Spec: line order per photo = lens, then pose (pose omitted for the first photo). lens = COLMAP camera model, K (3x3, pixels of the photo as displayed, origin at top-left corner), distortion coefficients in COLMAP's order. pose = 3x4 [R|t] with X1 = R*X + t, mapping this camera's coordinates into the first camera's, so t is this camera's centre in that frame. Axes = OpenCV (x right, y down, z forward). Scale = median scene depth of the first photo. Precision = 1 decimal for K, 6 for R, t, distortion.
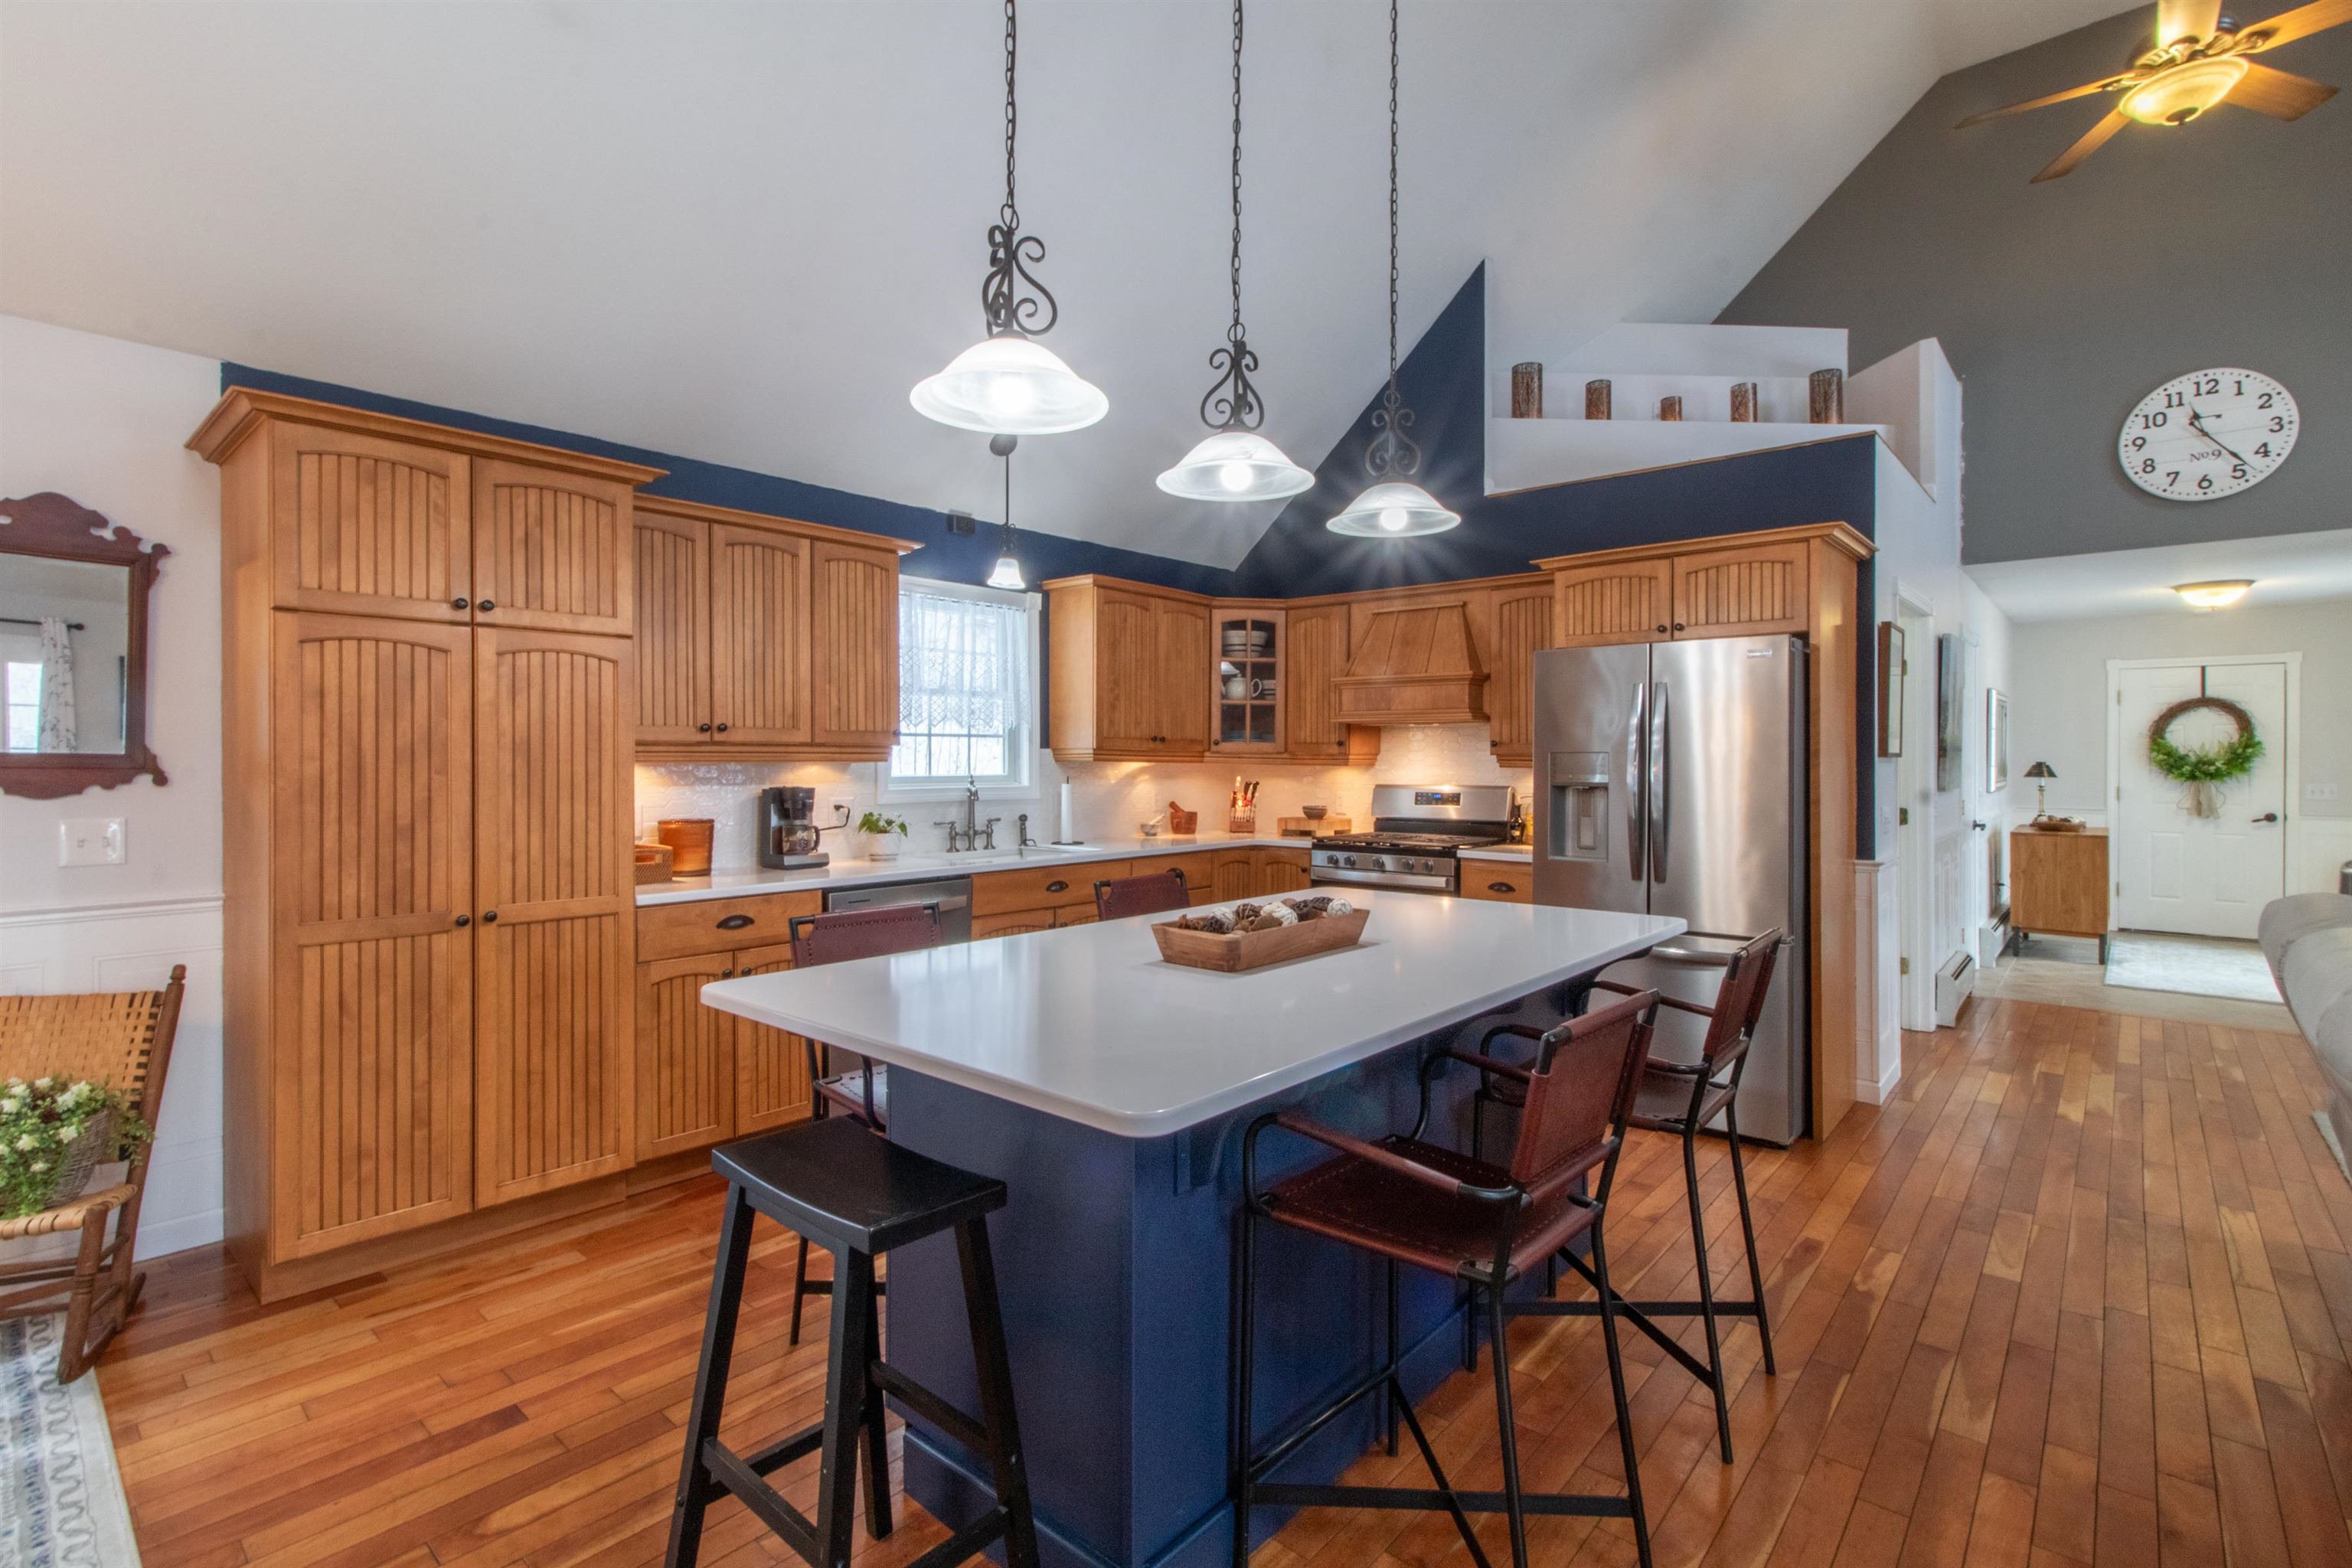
lens RADIAL K [[1079.0, 0, 1173.0], [0, 1079.0, 762.2], [0, 0, 1]] dist [0.003116, -0.000088]
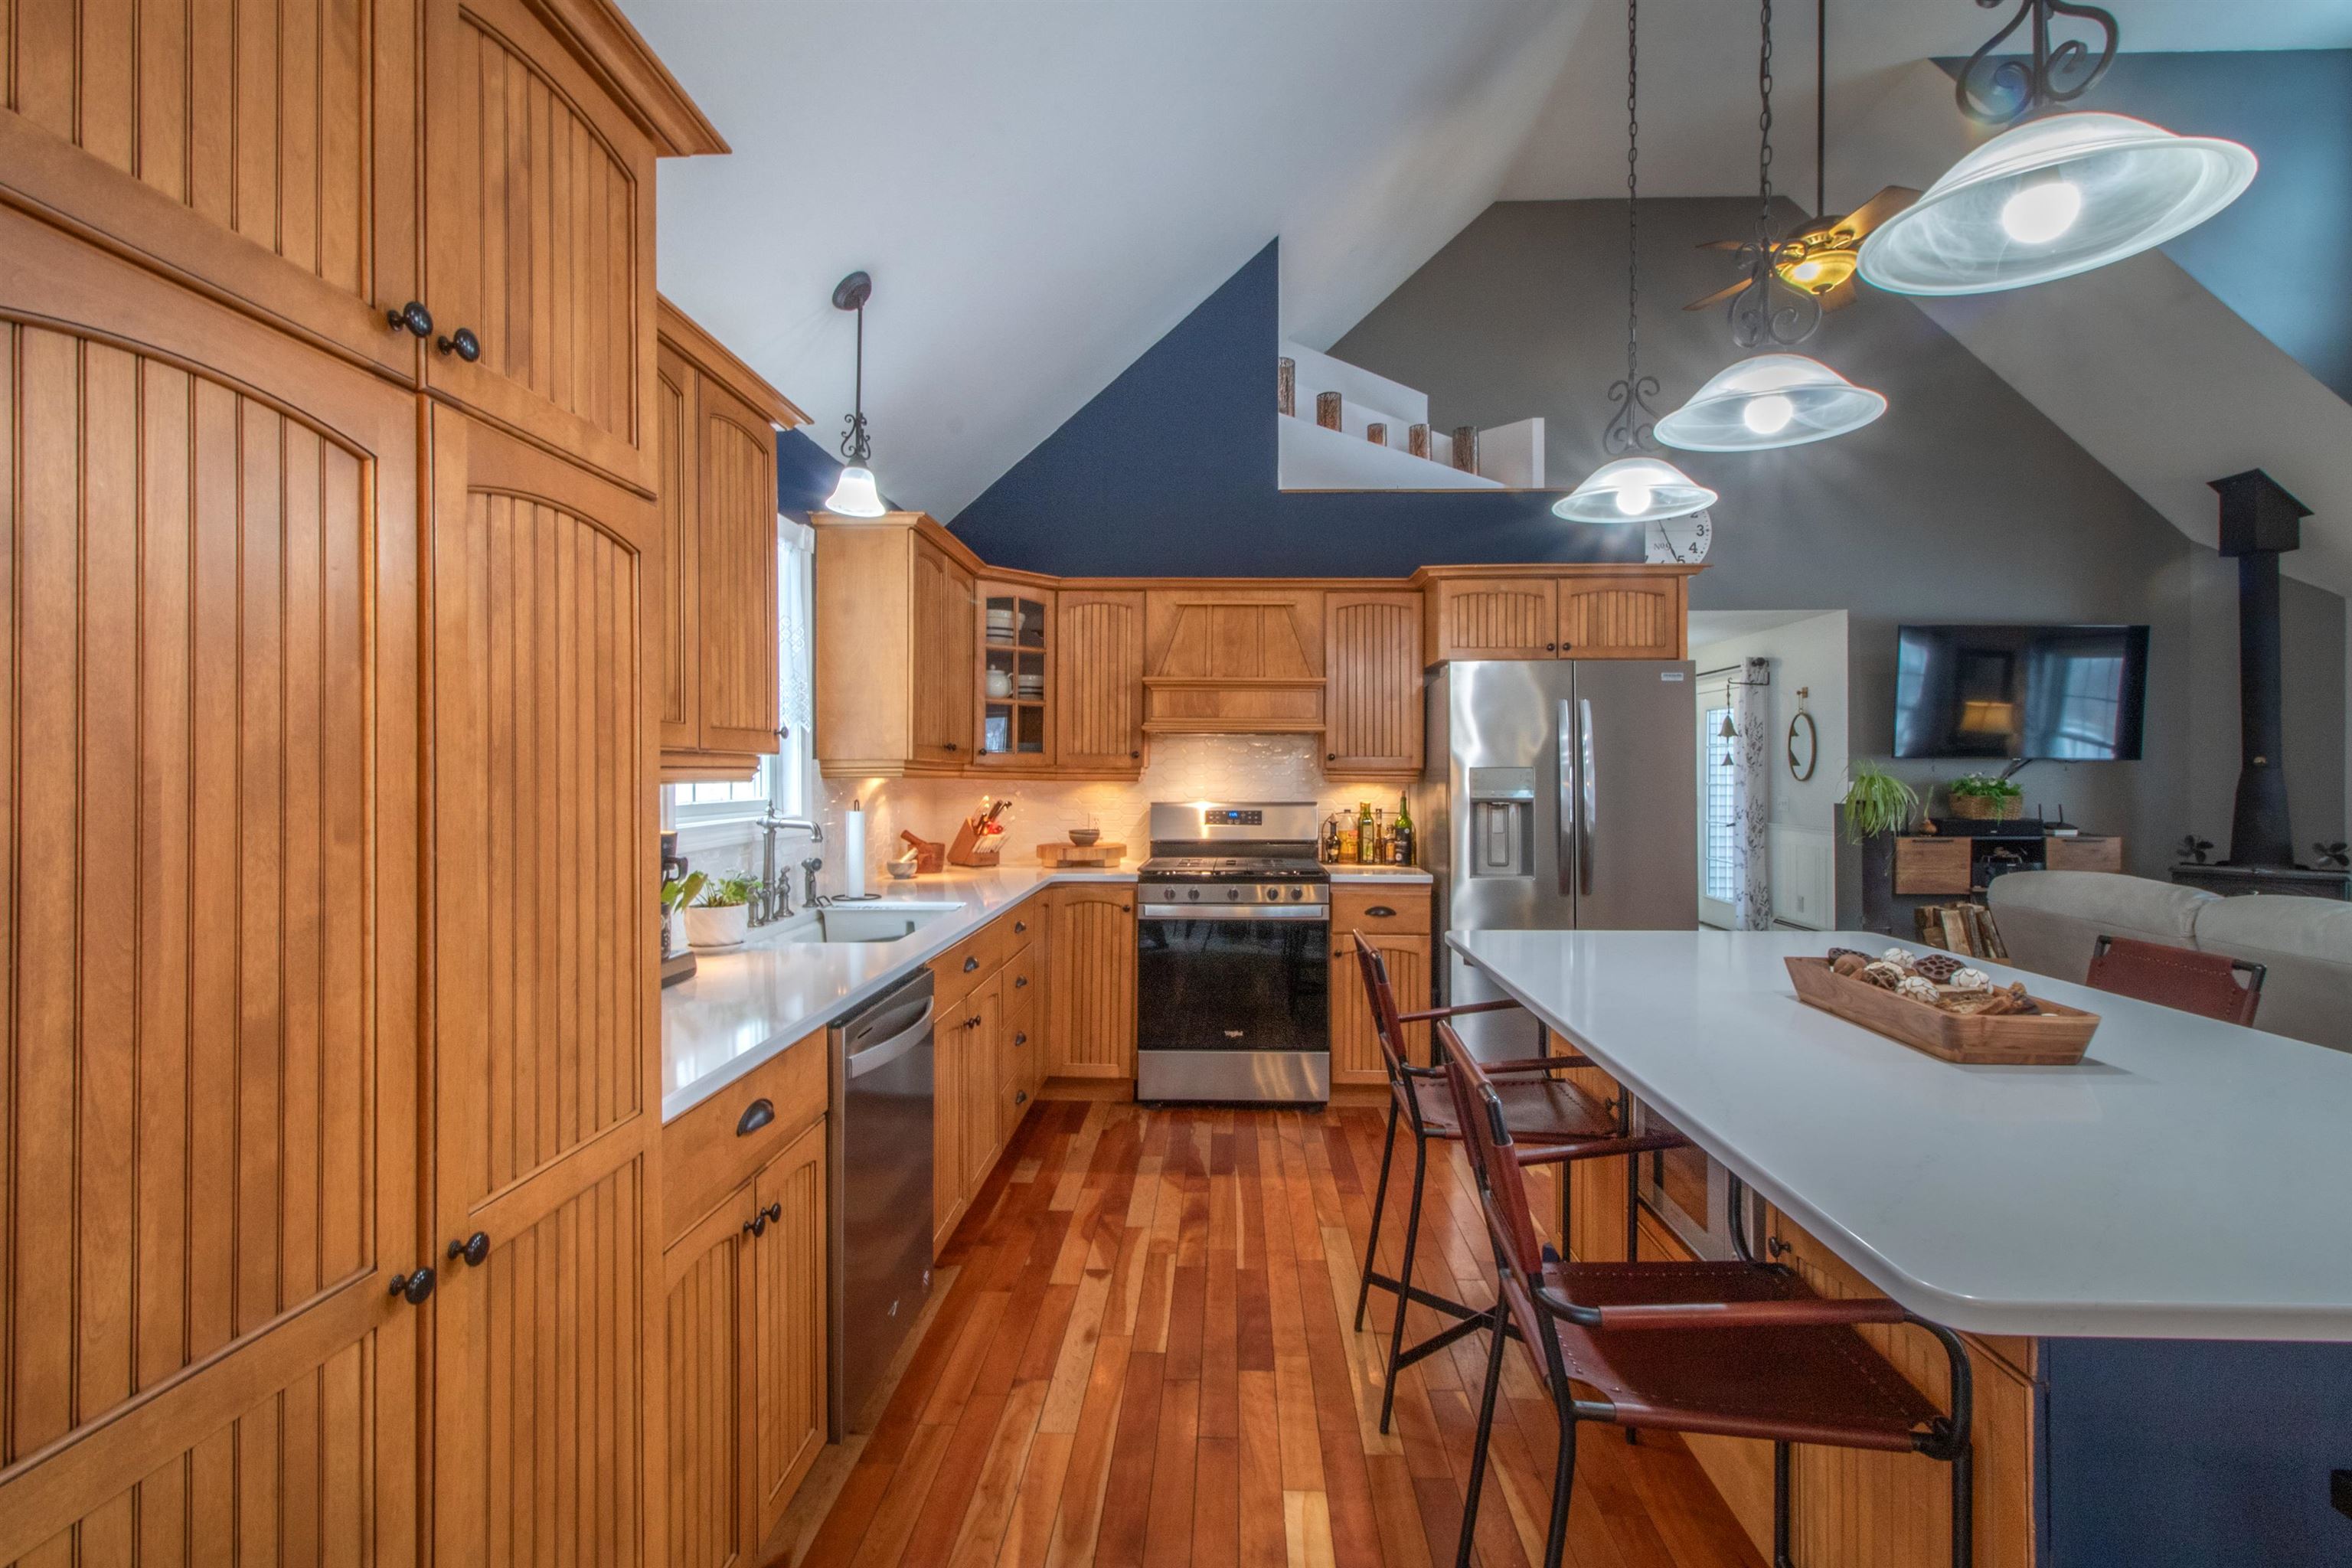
lens RADIAL K [[1102.4, 0, 1180.3], [0, 1102.4, 762.2], [0, 0, 1]] dist [0.001354, -0.000233]
pose [[0.774178, 0.003823, 0.632957, -0.653837], [0.001905, 0.999963, -0.008369, -0.008173], [-0.632965, 0.007685, 0.774142, 0.561022]]
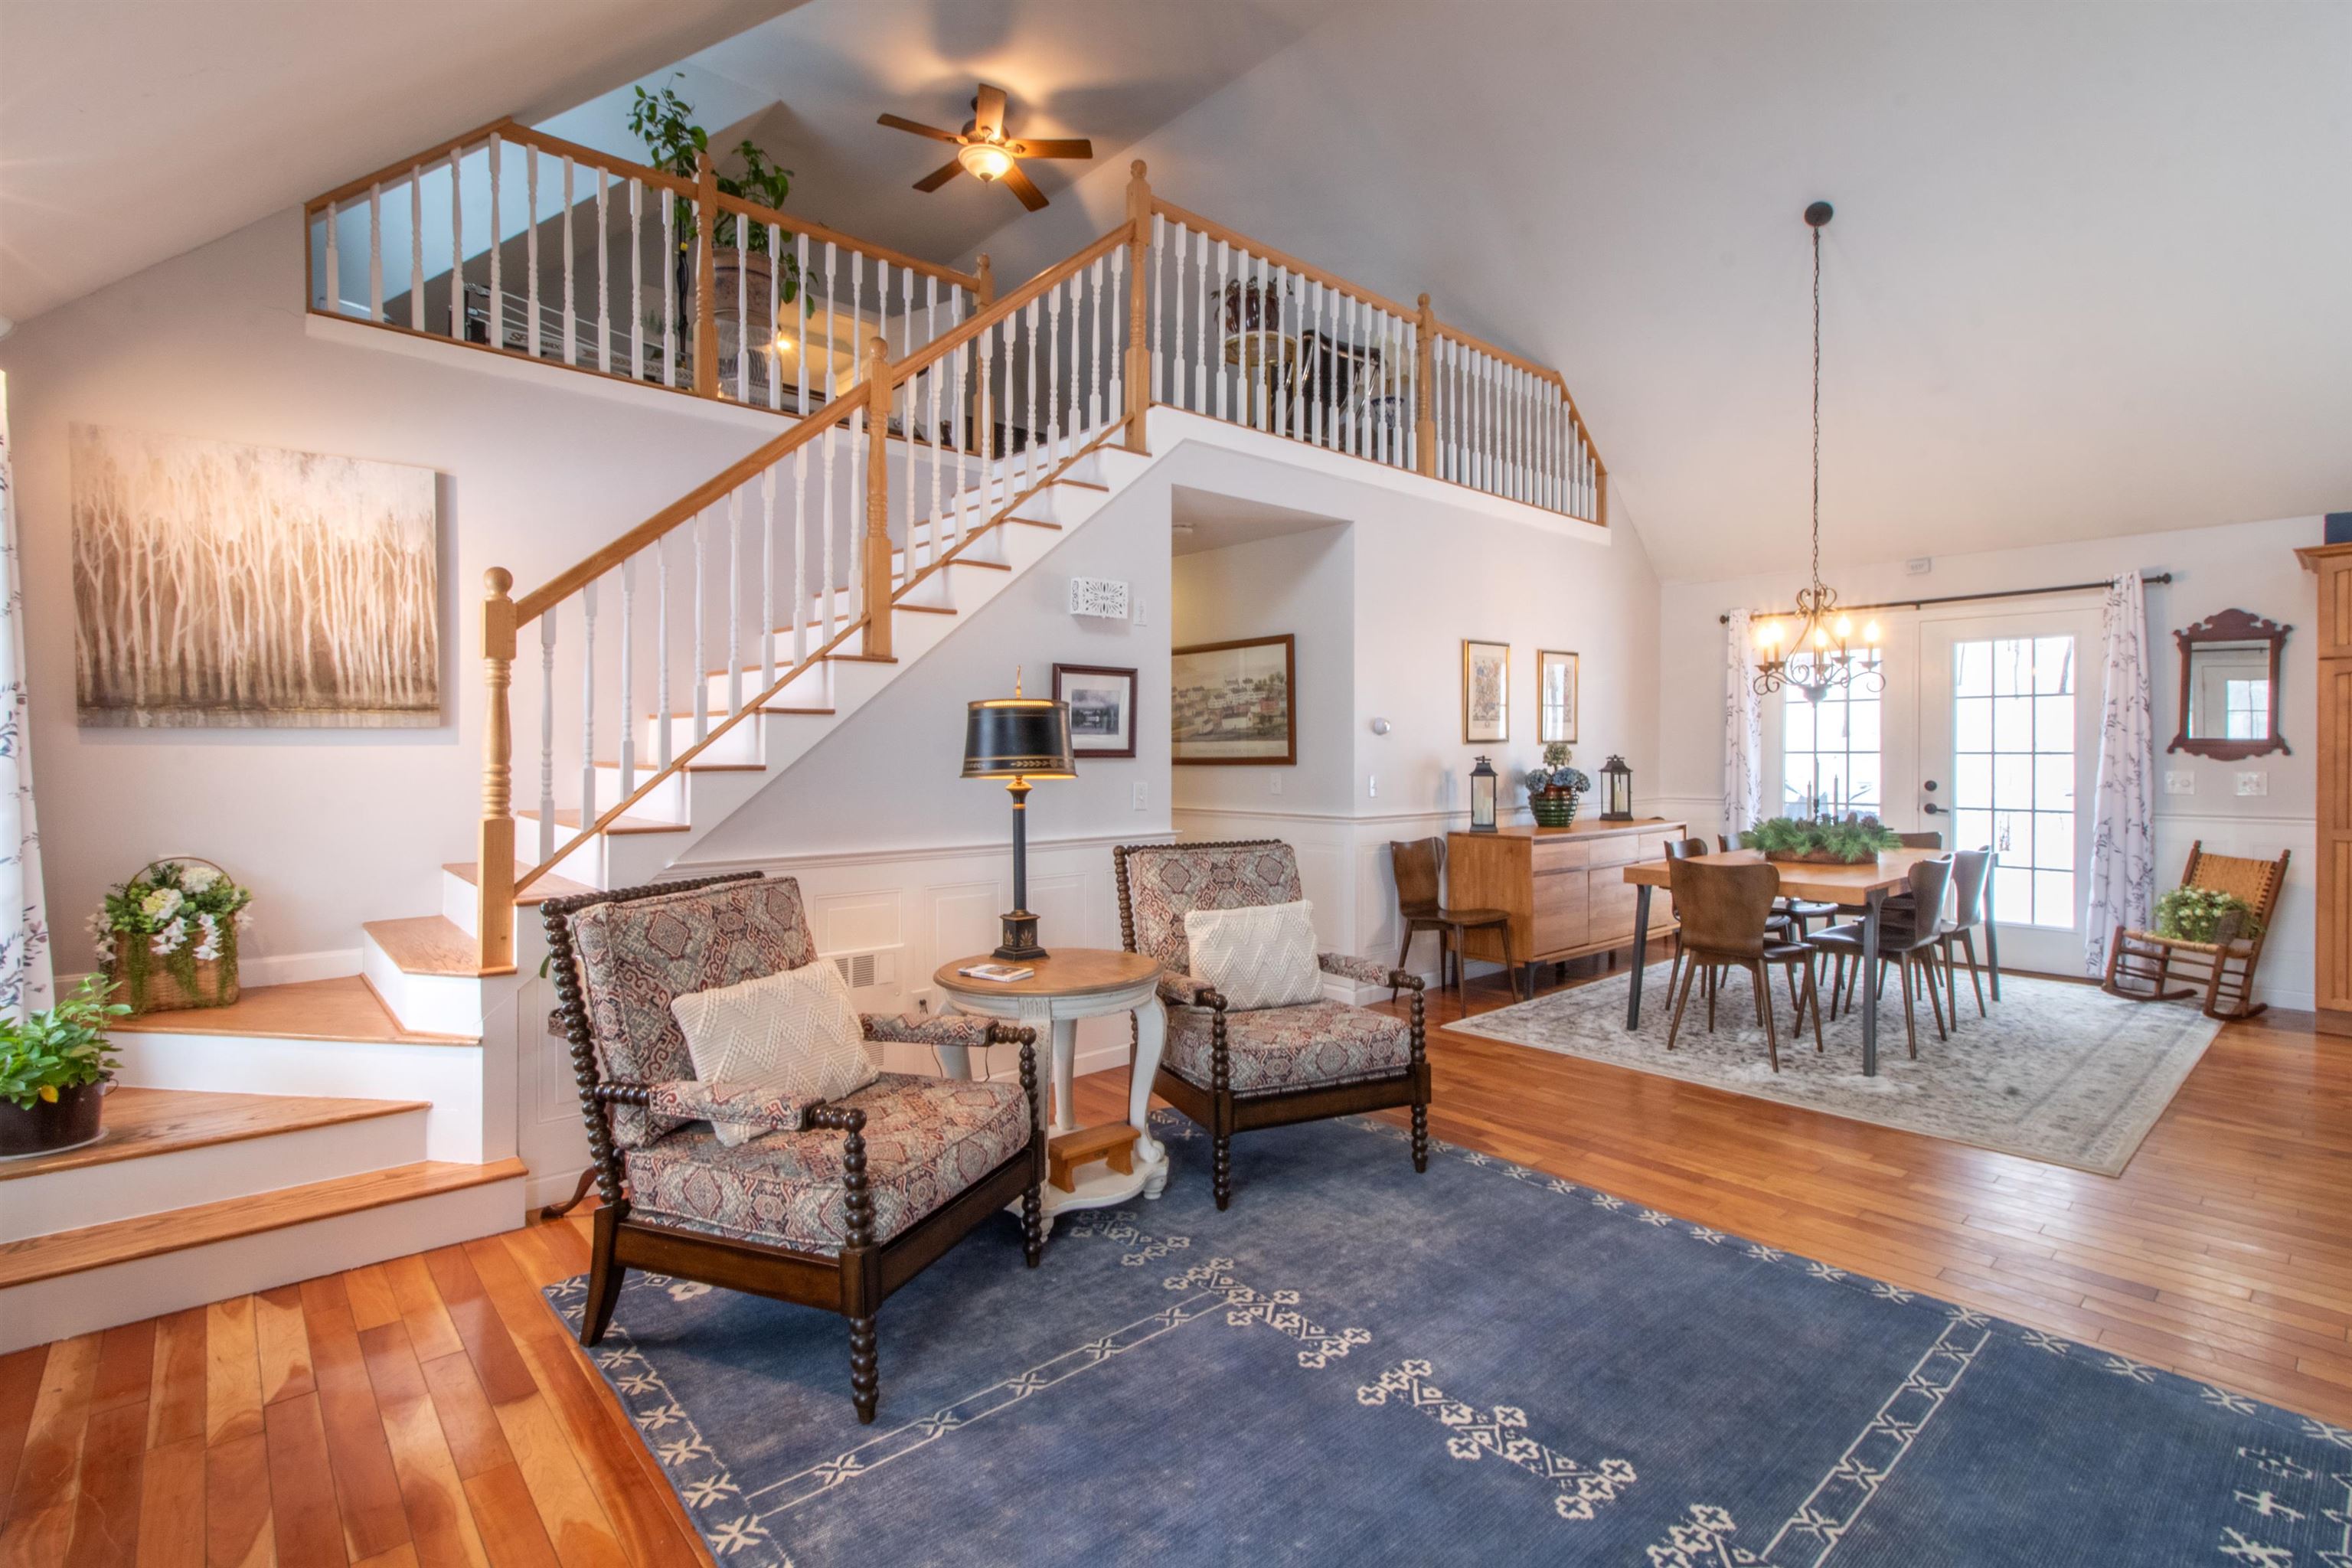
lens RADIAL K [[1102.4, 0, 1180.3], [0, 1102.4, 762.2], [0, 0, 1]] dist [0.001354, -0.000233]
pose [[-0.121459, 0.001701, -0.992595, 1.160845], [0.000704, 0.999998, 0.001627, 0.029020], [0.992596, -0.000501, -0.121460, -0.646162]]
